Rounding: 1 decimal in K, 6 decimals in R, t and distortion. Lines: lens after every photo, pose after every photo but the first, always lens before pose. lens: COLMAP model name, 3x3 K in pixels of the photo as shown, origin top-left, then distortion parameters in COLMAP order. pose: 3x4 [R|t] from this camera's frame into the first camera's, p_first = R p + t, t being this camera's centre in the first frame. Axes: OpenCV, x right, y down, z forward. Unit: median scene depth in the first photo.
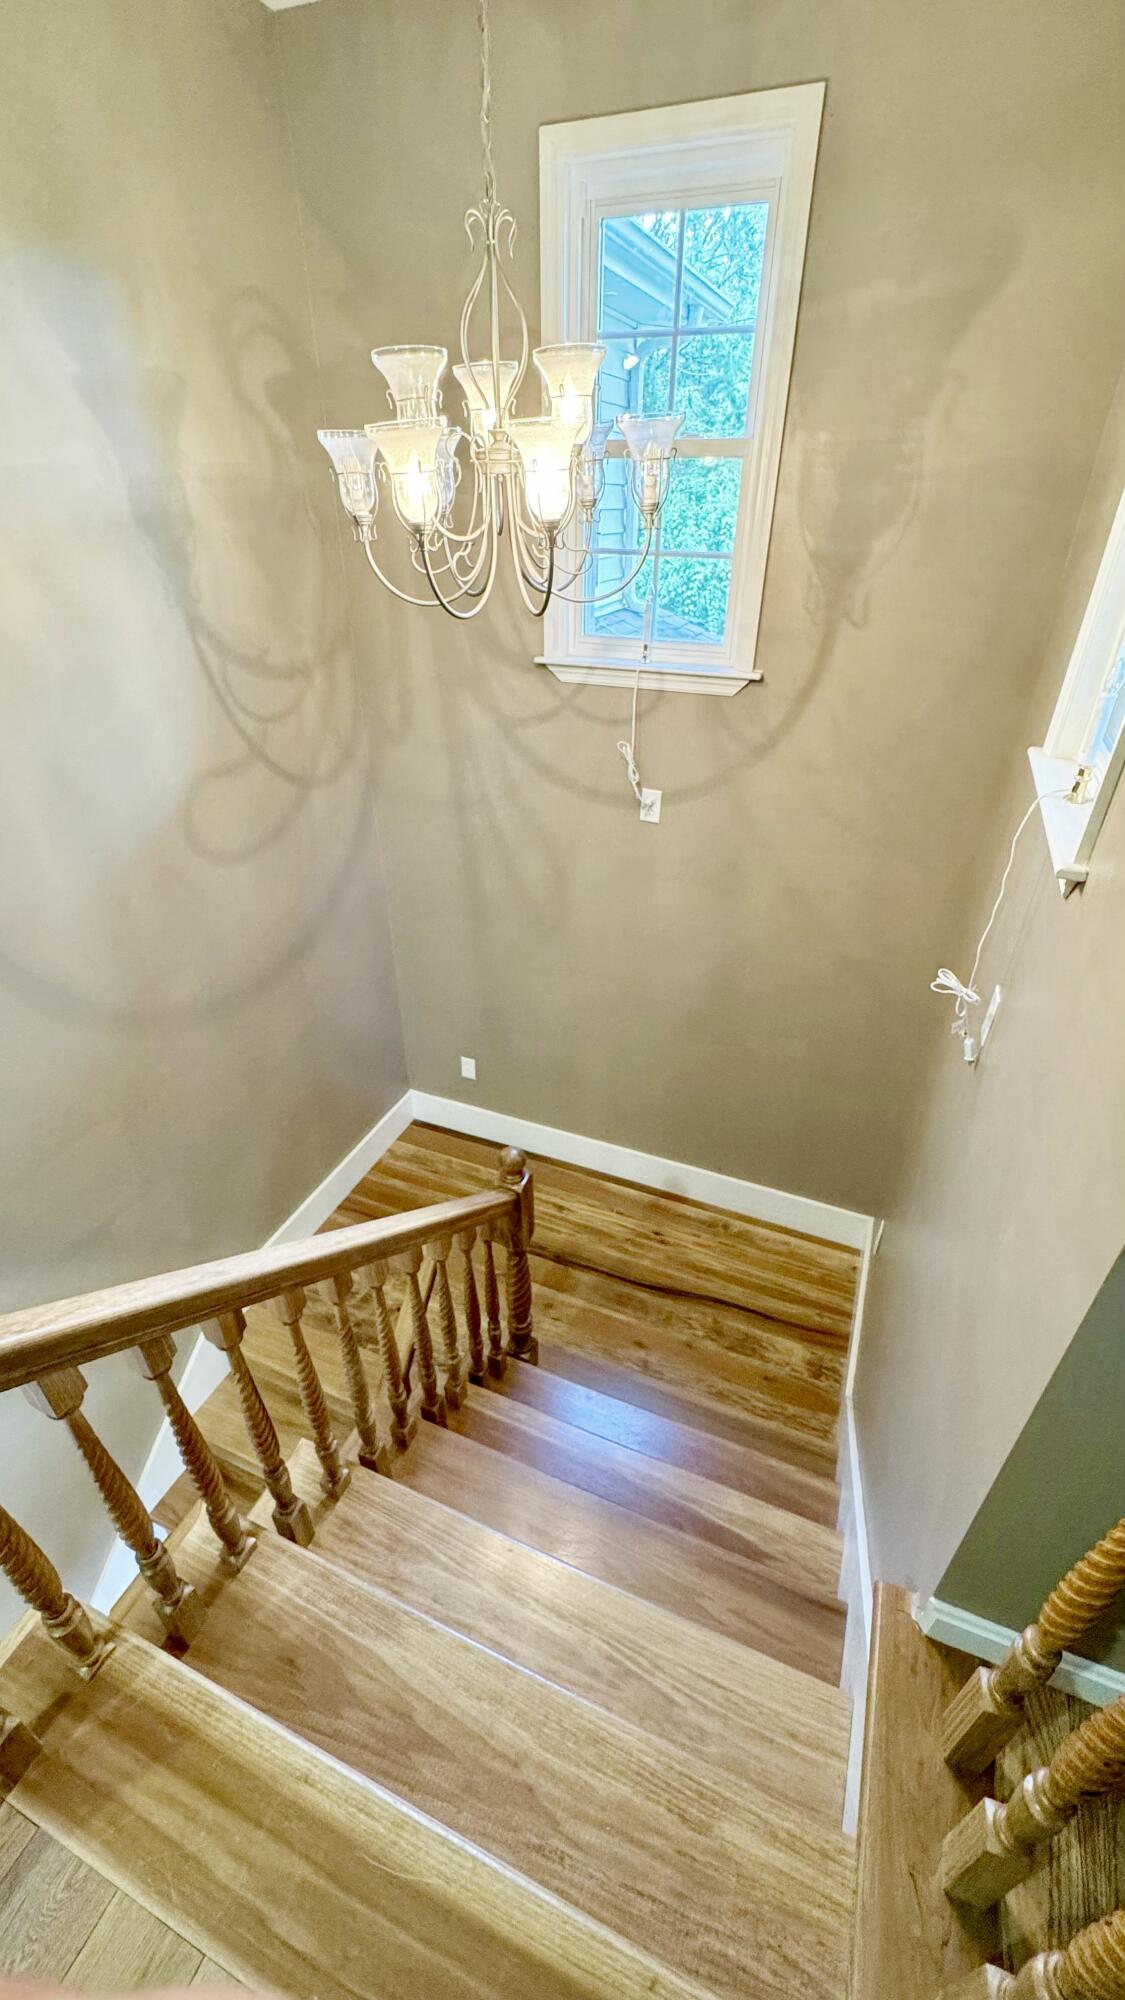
lens RADIAL K [[798.1, 0, 552.6], [0, 798.1, 1003.7], [0, 0, 1]] dist [-0.007143, -0.001303]
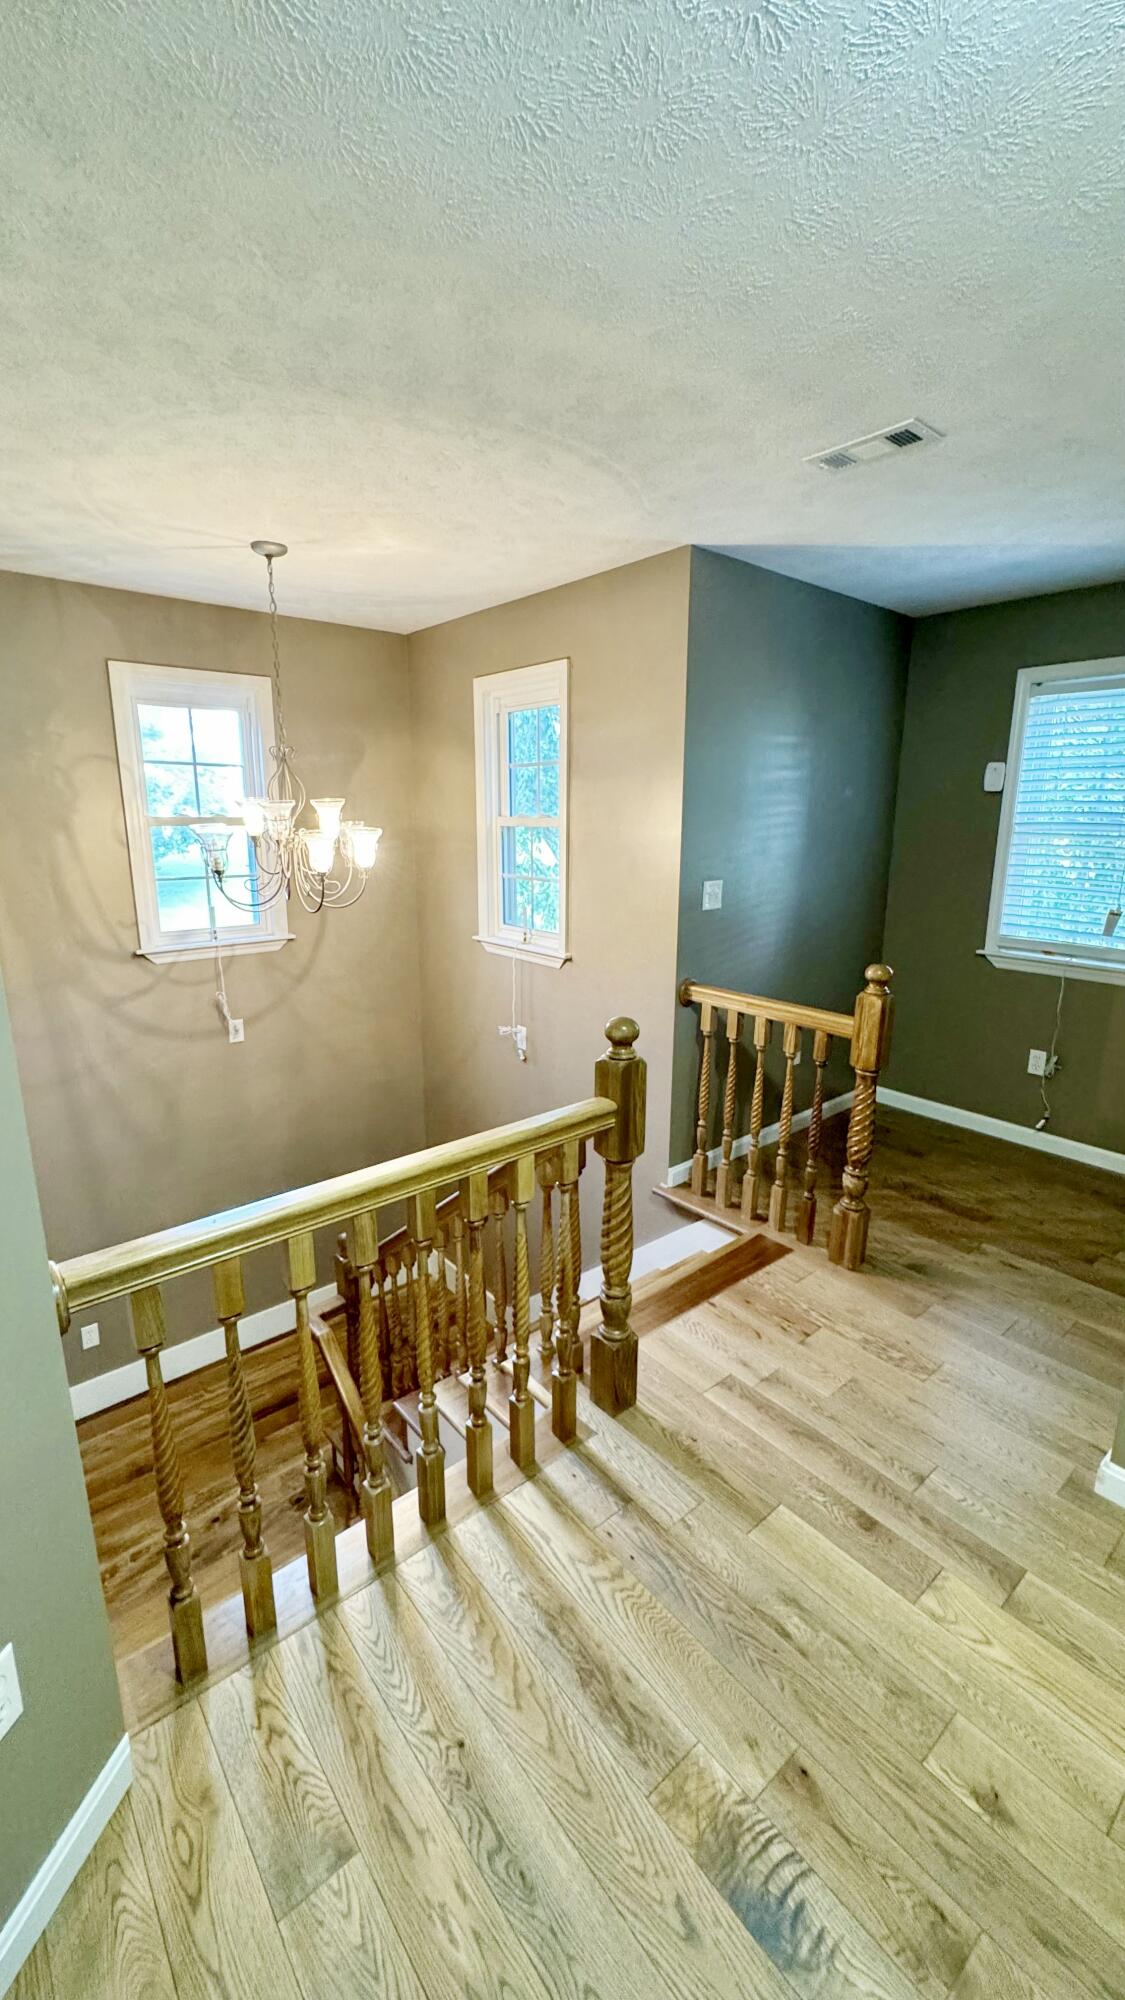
lens RADIAL K [[798.1, 0, 561.4], [0, 798.1, 992.1], [0, 0, 1]] dist [-0.007143, -0.001303]
pose [[0.441712, -0.195354, 0.875630, -0.876291], [0.479020, 0.876594, -0.046073, 0.037623], [-0.758571, 0.439795, 0.480780, -0.169432]]
